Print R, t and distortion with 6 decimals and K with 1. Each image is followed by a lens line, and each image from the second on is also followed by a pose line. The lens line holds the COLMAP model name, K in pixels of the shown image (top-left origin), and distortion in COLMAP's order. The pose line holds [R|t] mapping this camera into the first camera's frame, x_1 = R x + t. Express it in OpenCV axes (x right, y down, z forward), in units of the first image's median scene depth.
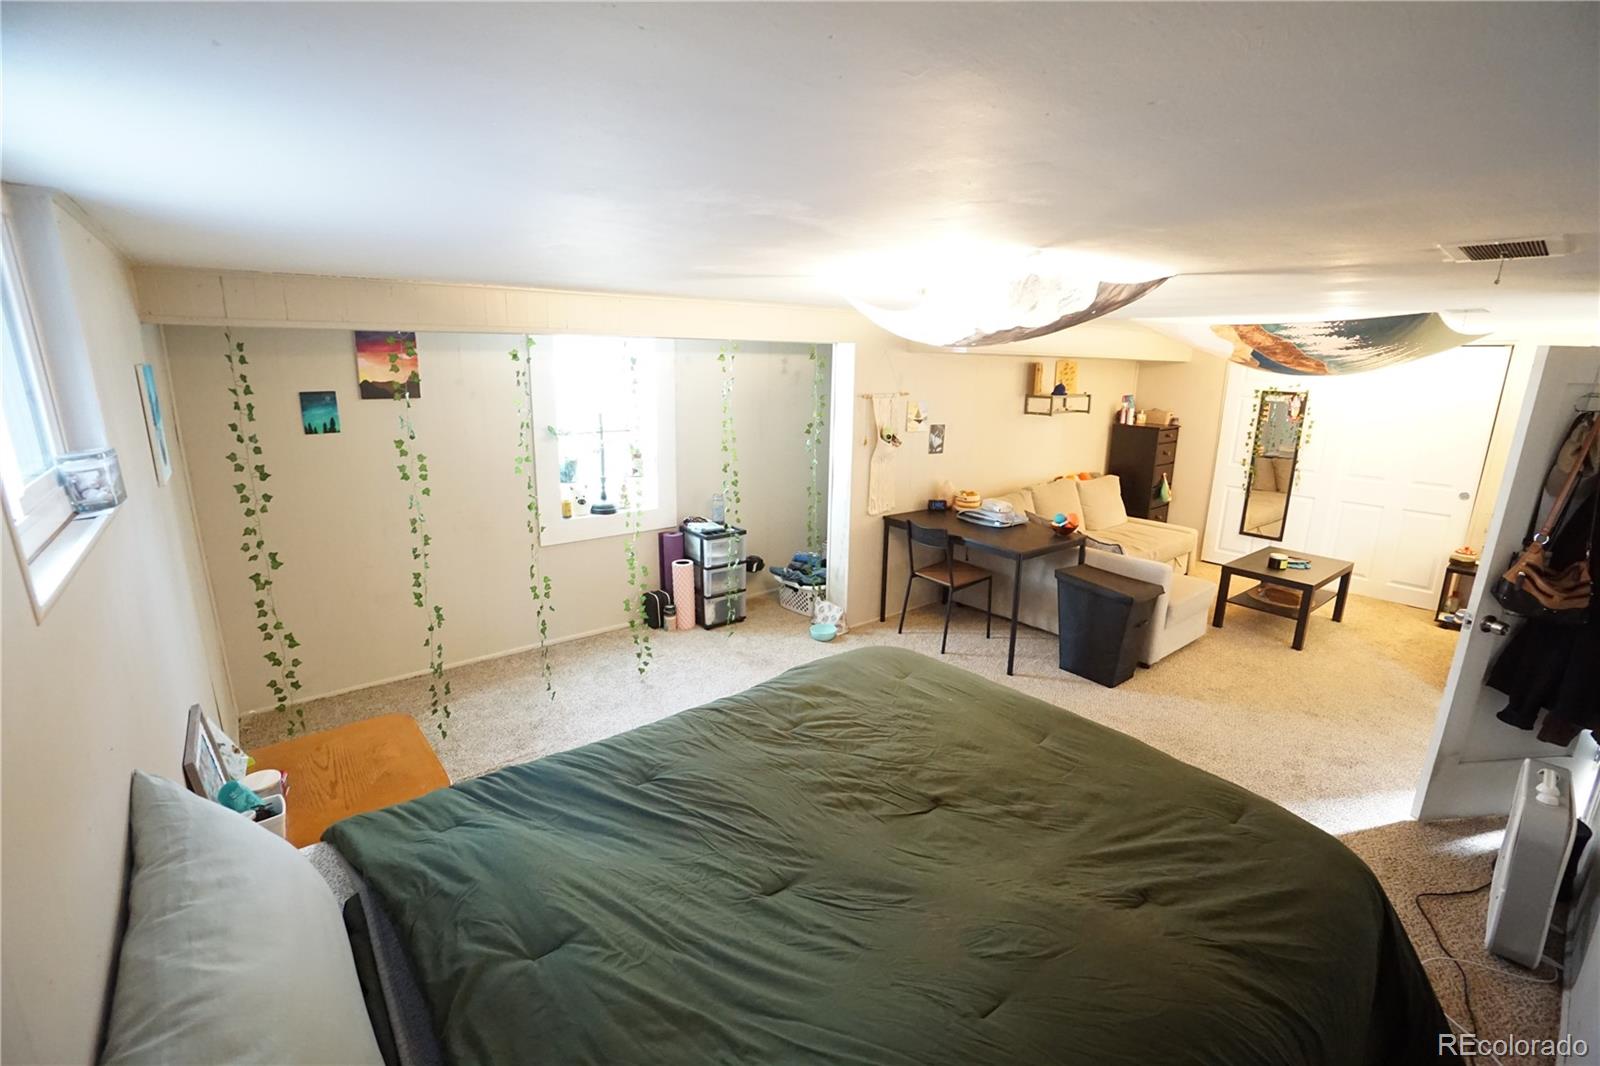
lens RADIAL K [[702.8, 0, 788.9], [0, 702.8, 528.1], [0, 0, 1]] dist [-0.071366, 0.026135]
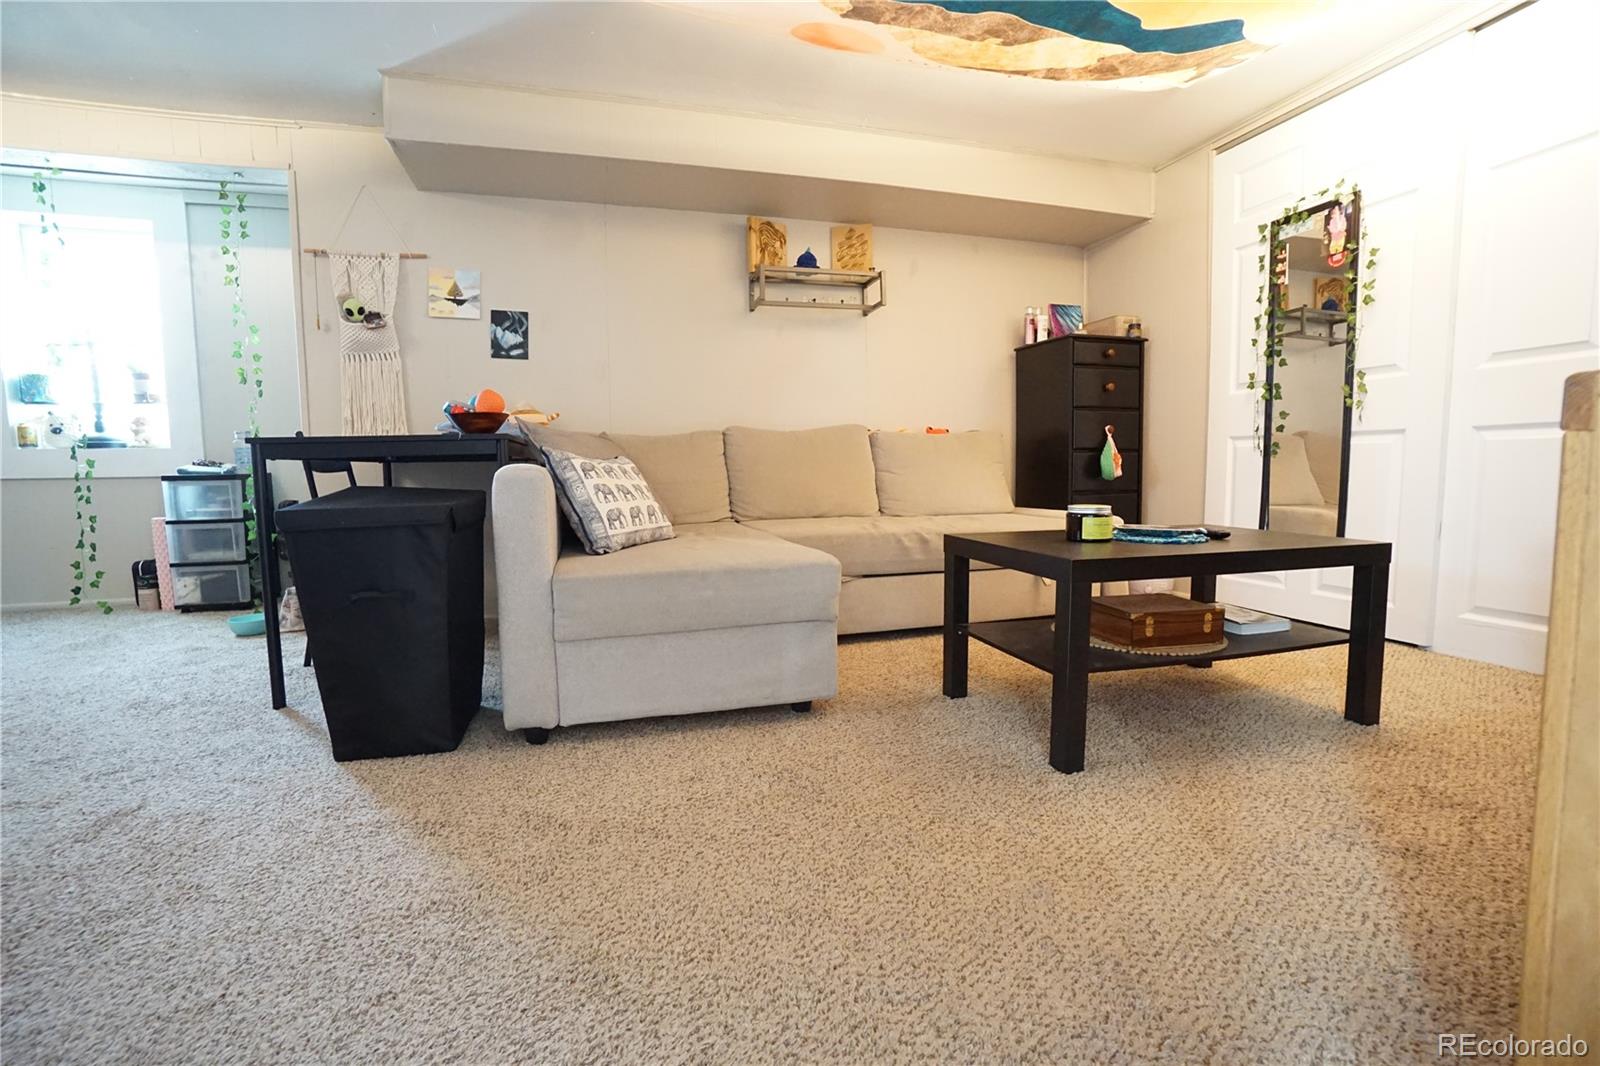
lens RADIAL K [[702.8, 0, 788.9], [0, 702.8, 528.1], [0, 0, 1]] dist [-0.071366, 0.026135]
pose [[0.921411, 0.007541, -0.388517, 0.688061], [-0.065495, 0.988522, -0.136142, 0.108721], [0.383031, 0.150888, 0.911328, 0.580140]]
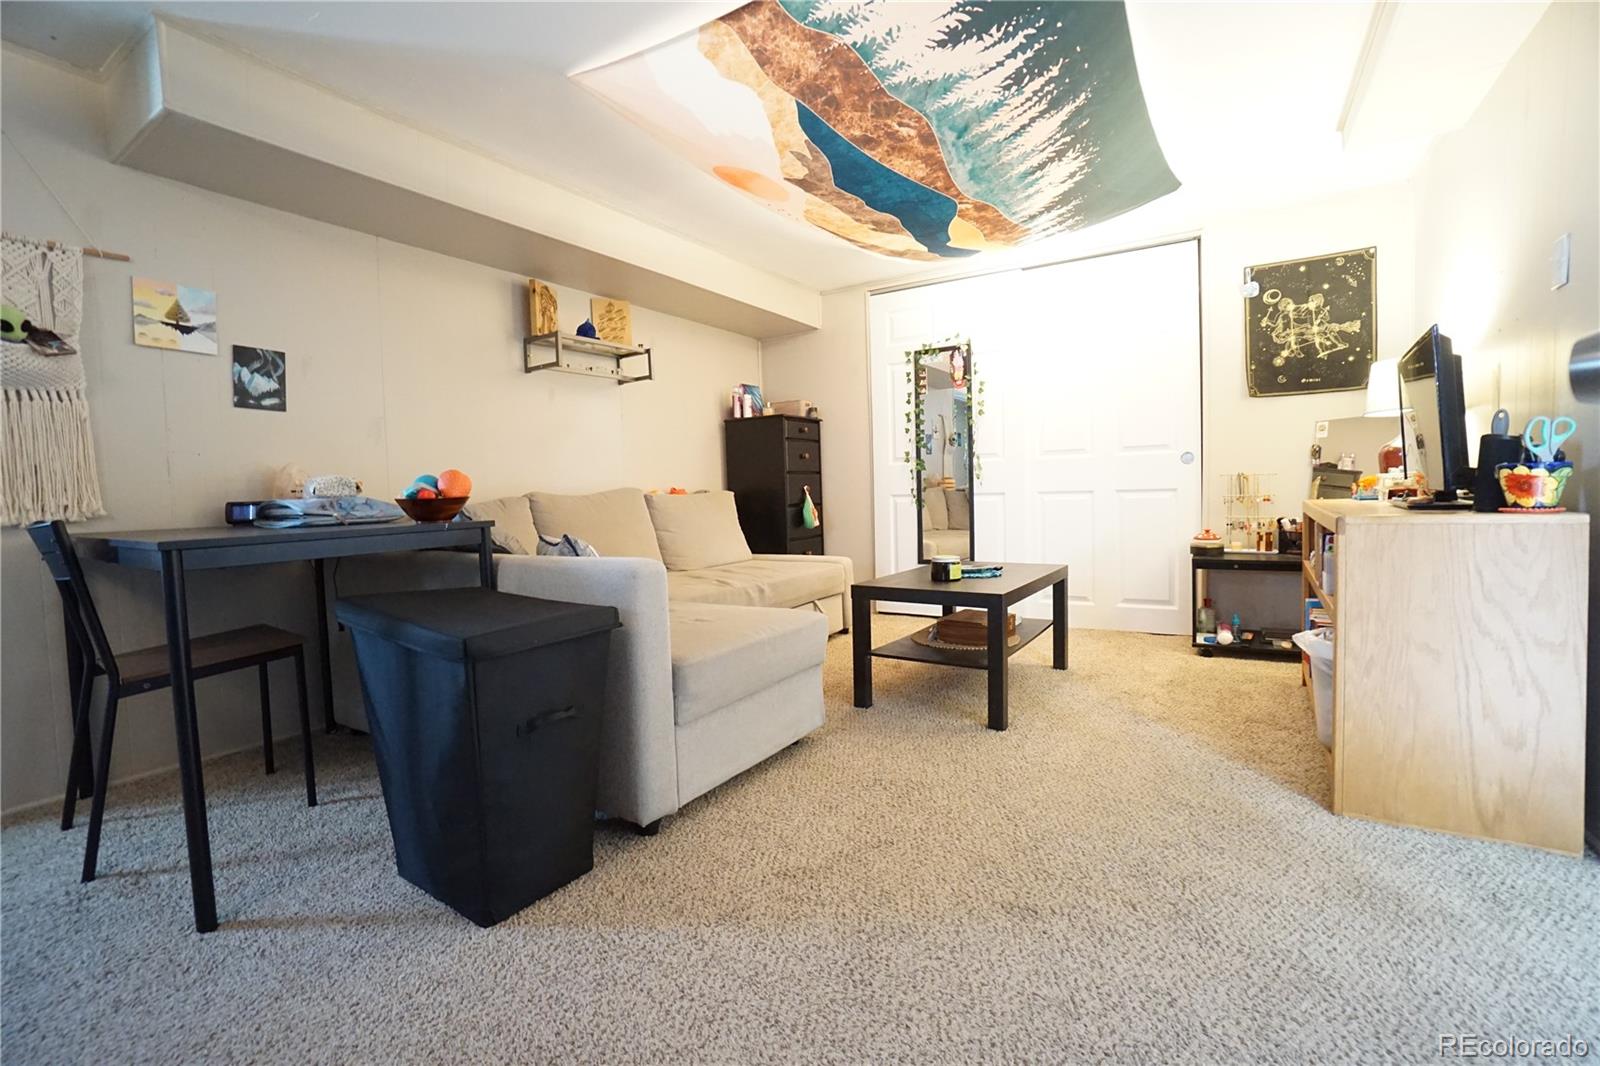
lens RADIAL K [[702.8, 0, 788.9], [0, 702.8, 528.1], [0, 0, 1]] dist [-0.071366, 0.026135]
pose [[0.948573, -0.058892, 0.311031, 0.412806], [0.114918, 0.979577, -0.164994, 0.091975], [-0.294962, 0.192252, 0.935968, 0.491812]]
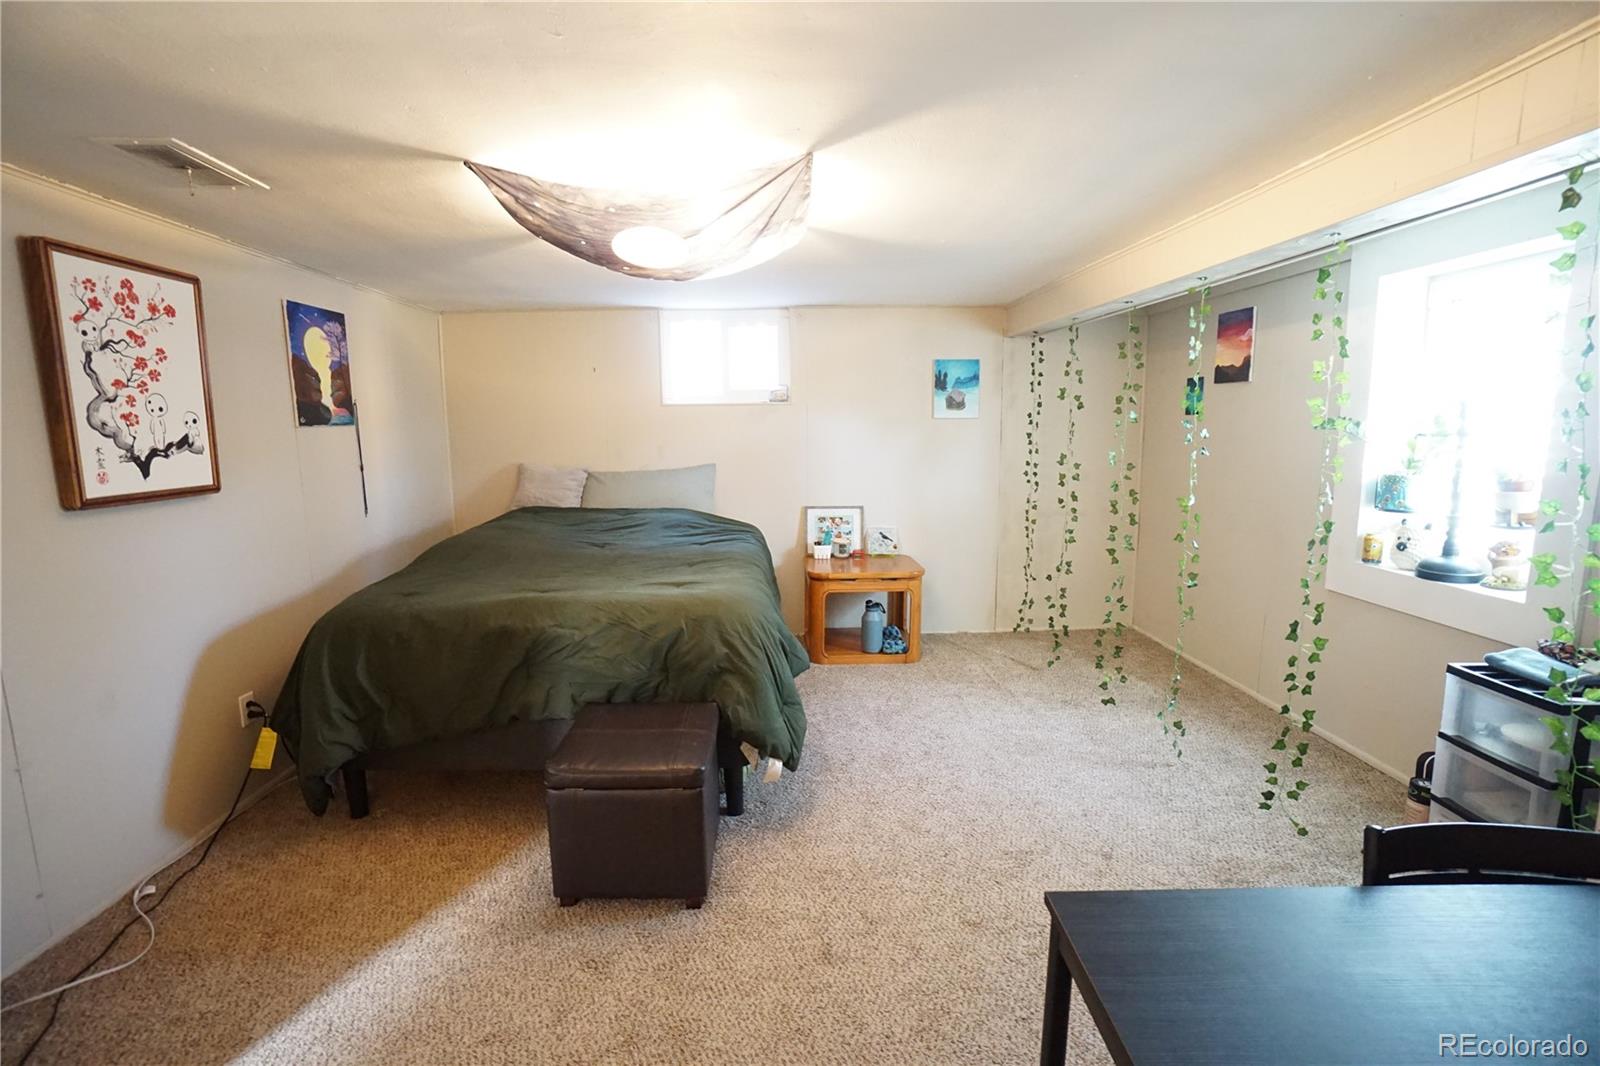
lens RADIAL K [[702.8, 0, 788.9], [0, 702.8, 528.1], [0, 0, 1]] dist [-0.071366, 0.026135]
pose [[-0.606266, 0.108340, -0.787848, 0.443298], [-0.184812, 0.944361, 0.272080, -0.102760], [0.773490, 0.310556, -0.552511, 0.816573]]
